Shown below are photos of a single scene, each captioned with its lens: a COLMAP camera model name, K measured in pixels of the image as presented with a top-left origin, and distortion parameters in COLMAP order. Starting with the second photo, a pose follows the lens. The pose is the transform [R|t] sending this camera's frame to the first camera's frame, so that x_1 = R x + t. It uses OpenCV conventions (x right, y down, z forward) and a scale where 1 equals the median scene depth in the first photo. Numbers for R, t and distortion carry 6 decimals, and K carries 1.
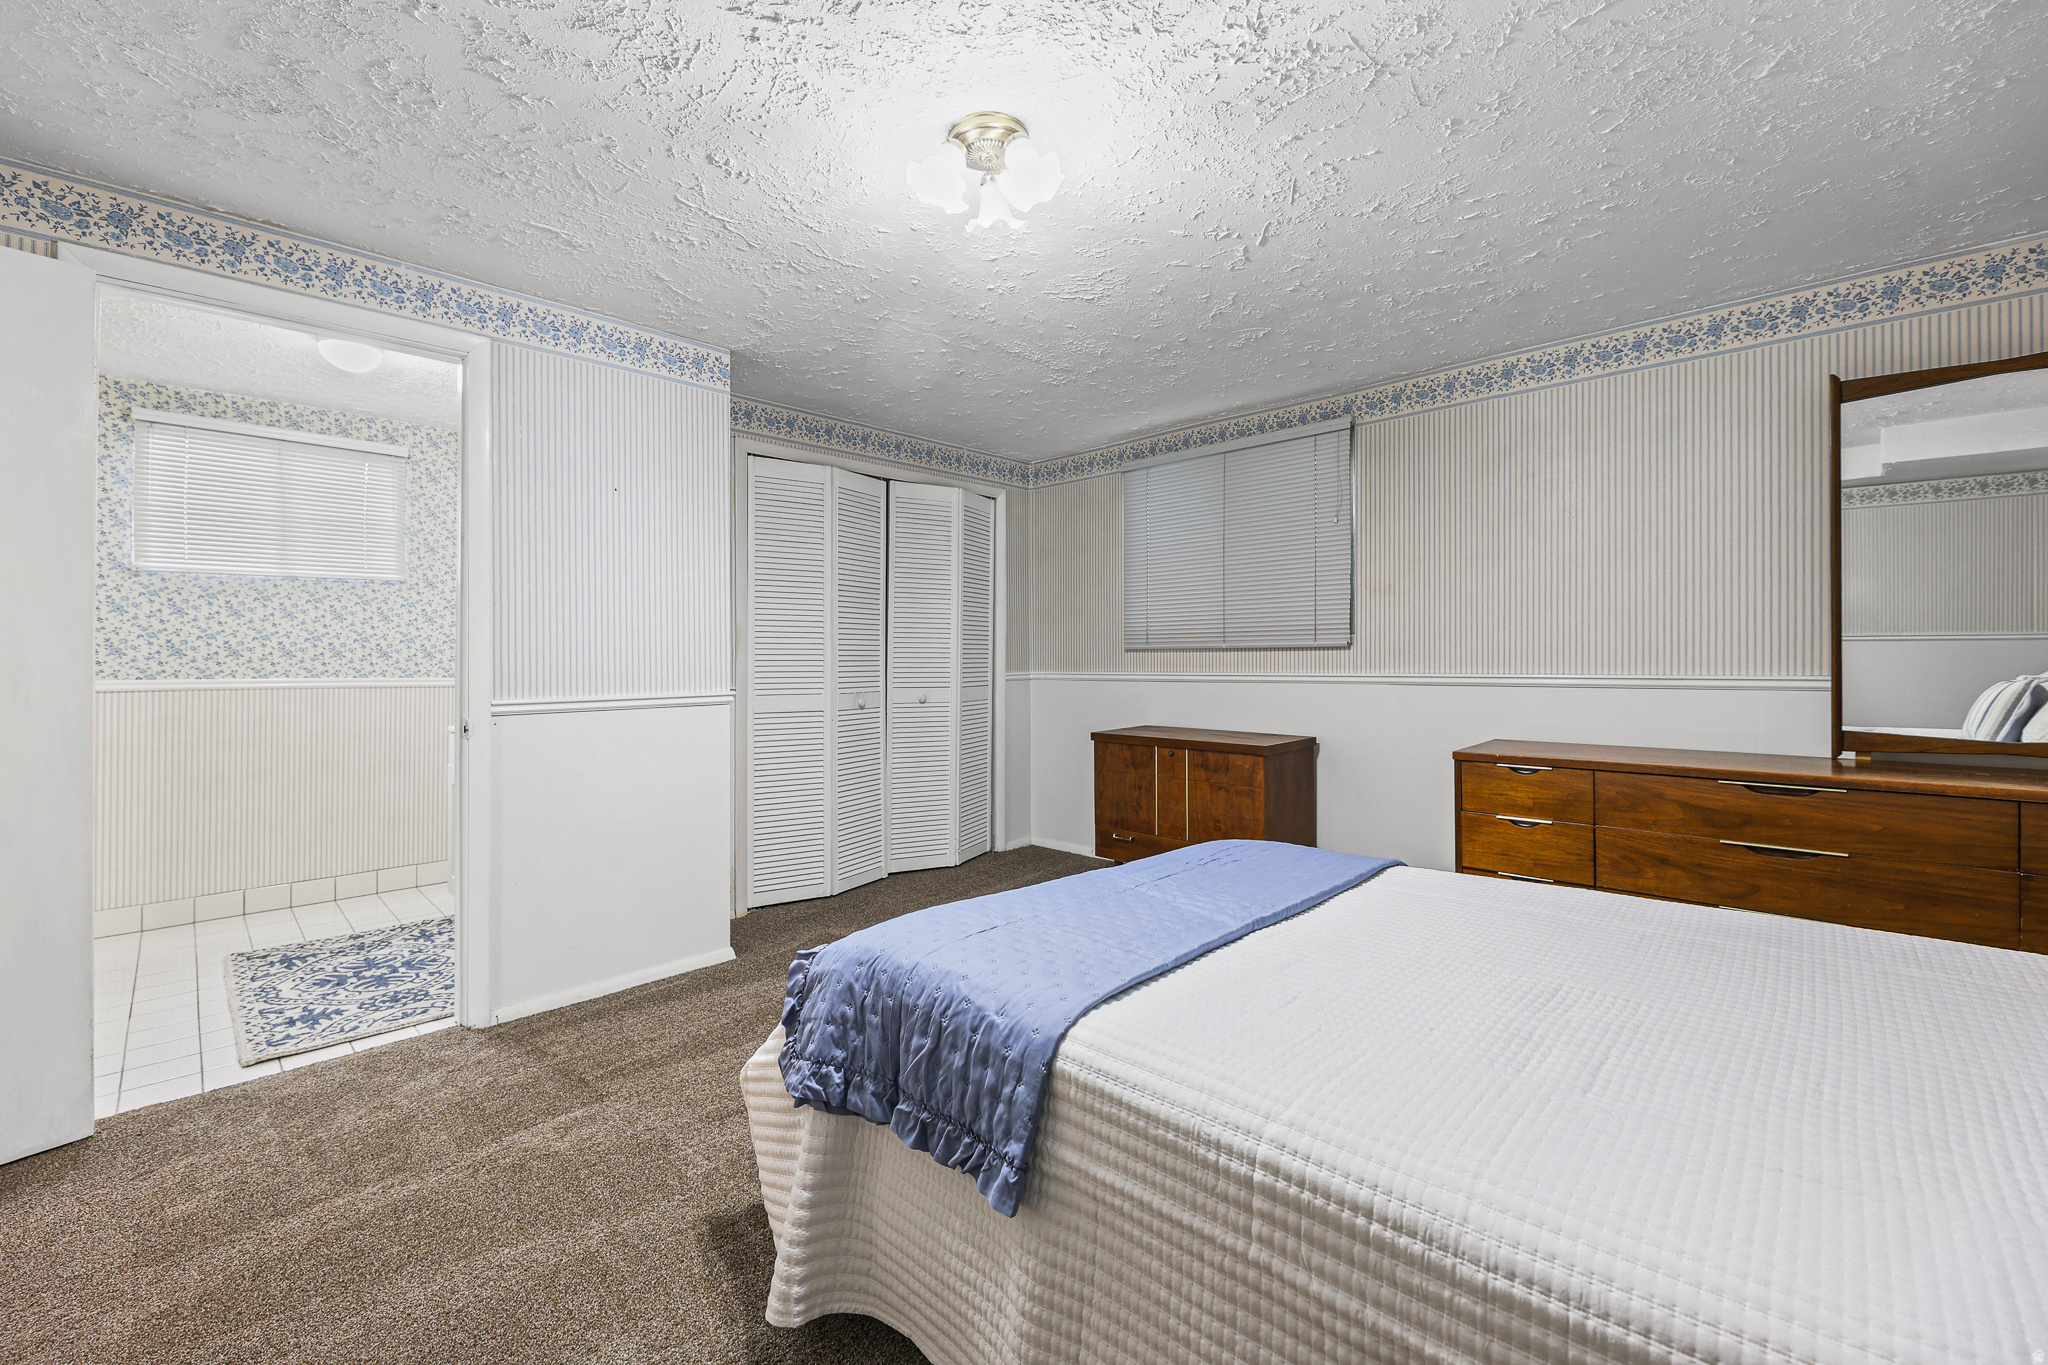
lens RADIAL K [[843.2, 0, 1010.9], [0, 843.2, 646.3], [0, 0, 1]] dist [-0.000927, -0.001803]
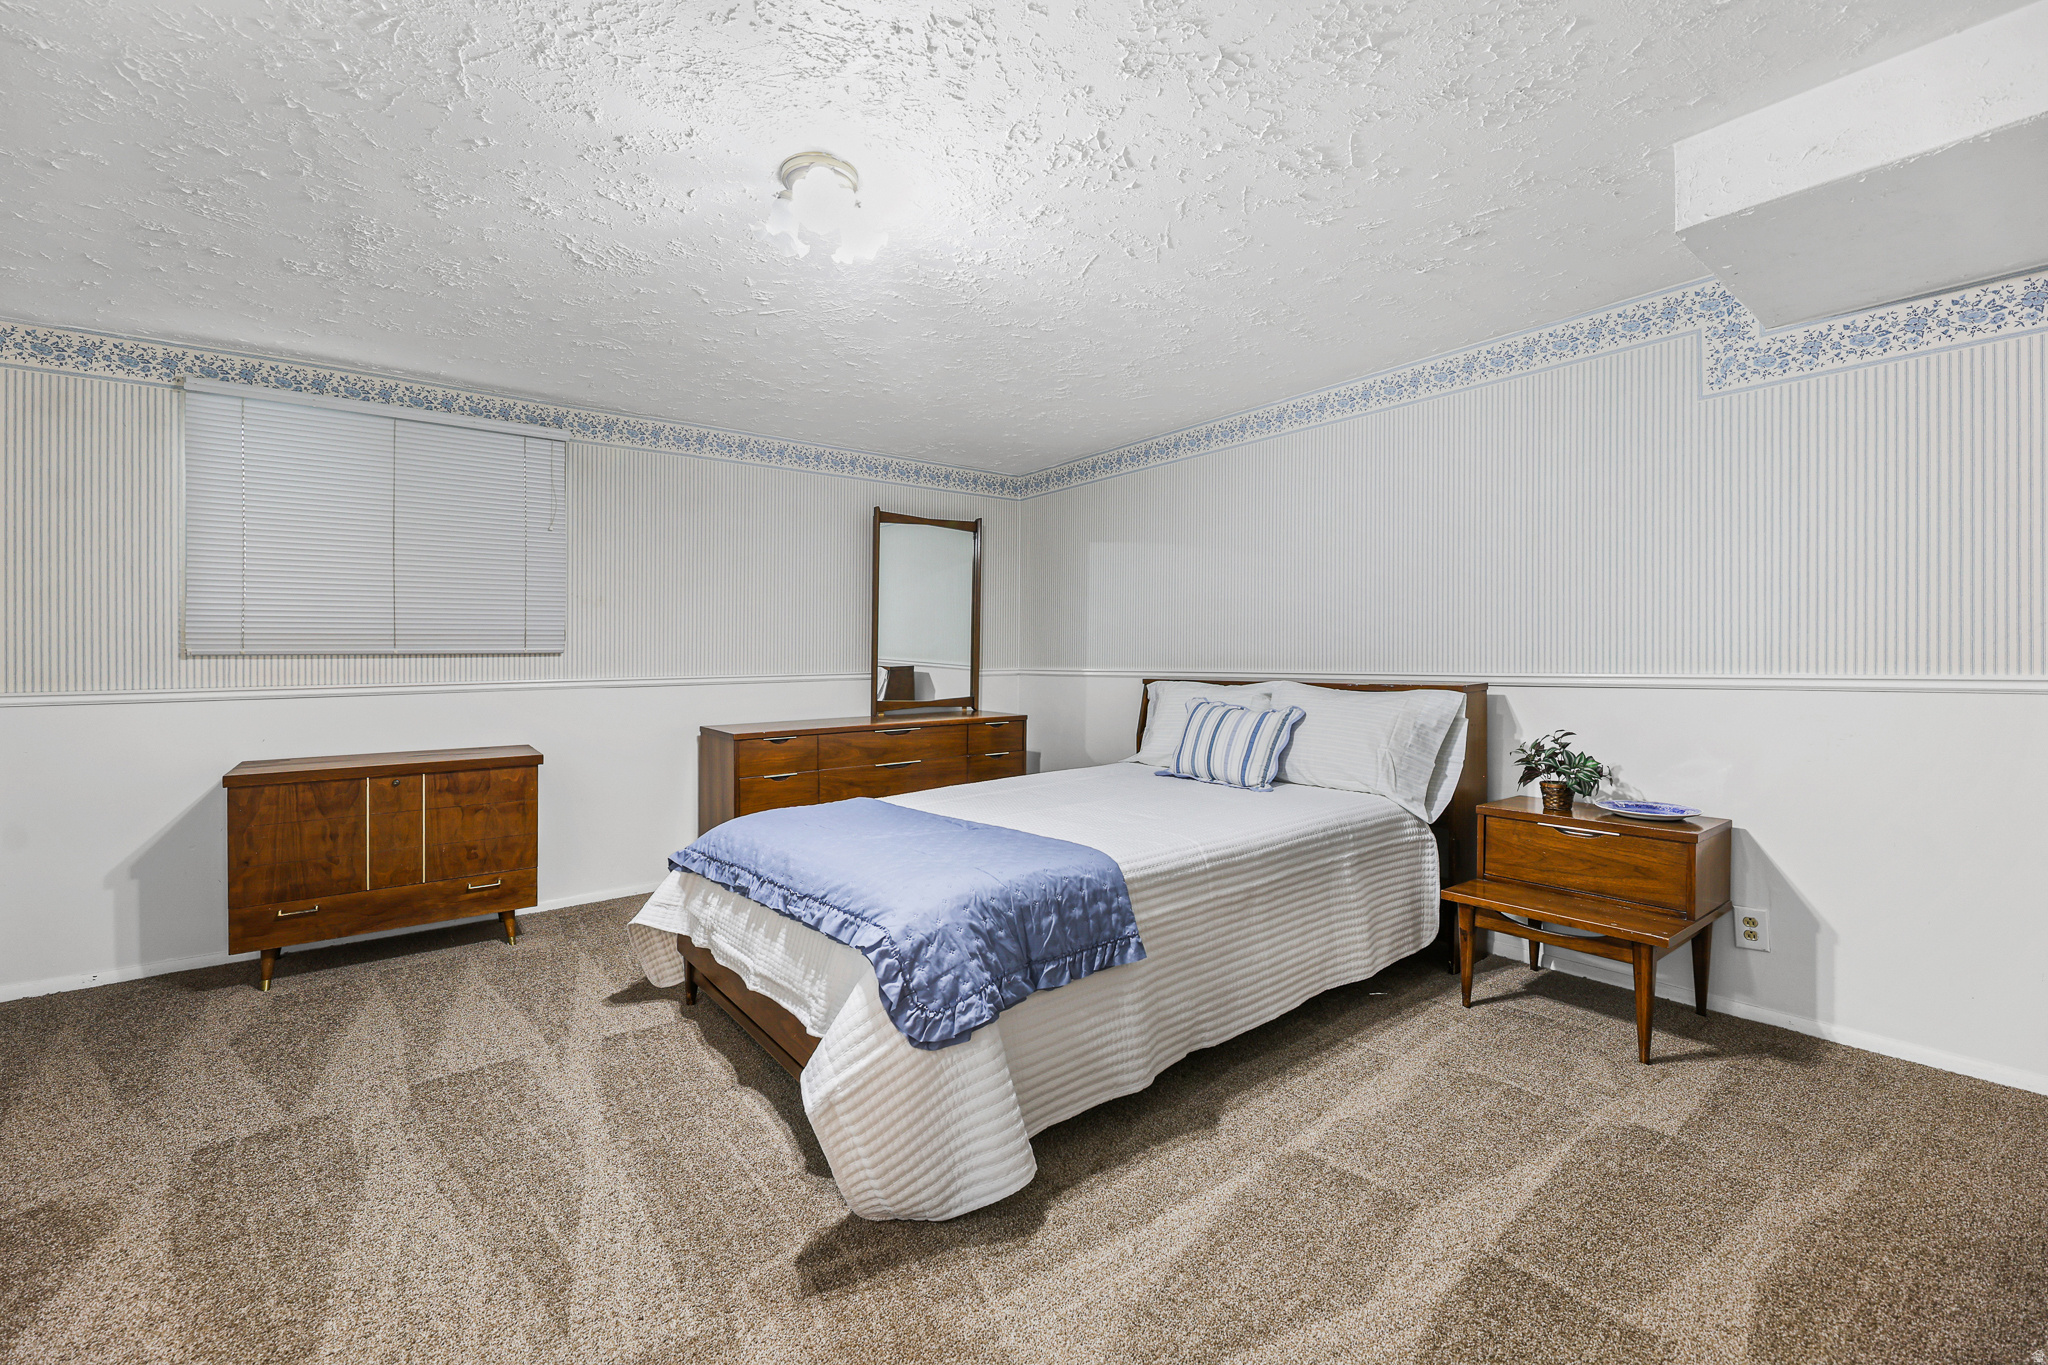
lens RADIAL K [[843.2, 0, 1025.3], [0, 843.2, 673.3], [0, 0, 1]] dist [-0.000927, -0.001803]
pose [[0.121757, -0.013363, 0.992470, -0.737992], [-0.002008, 0.999904, 0.013709, 0.013248], [-0.992558, -0.003662, 0.121719, 0.415672]]
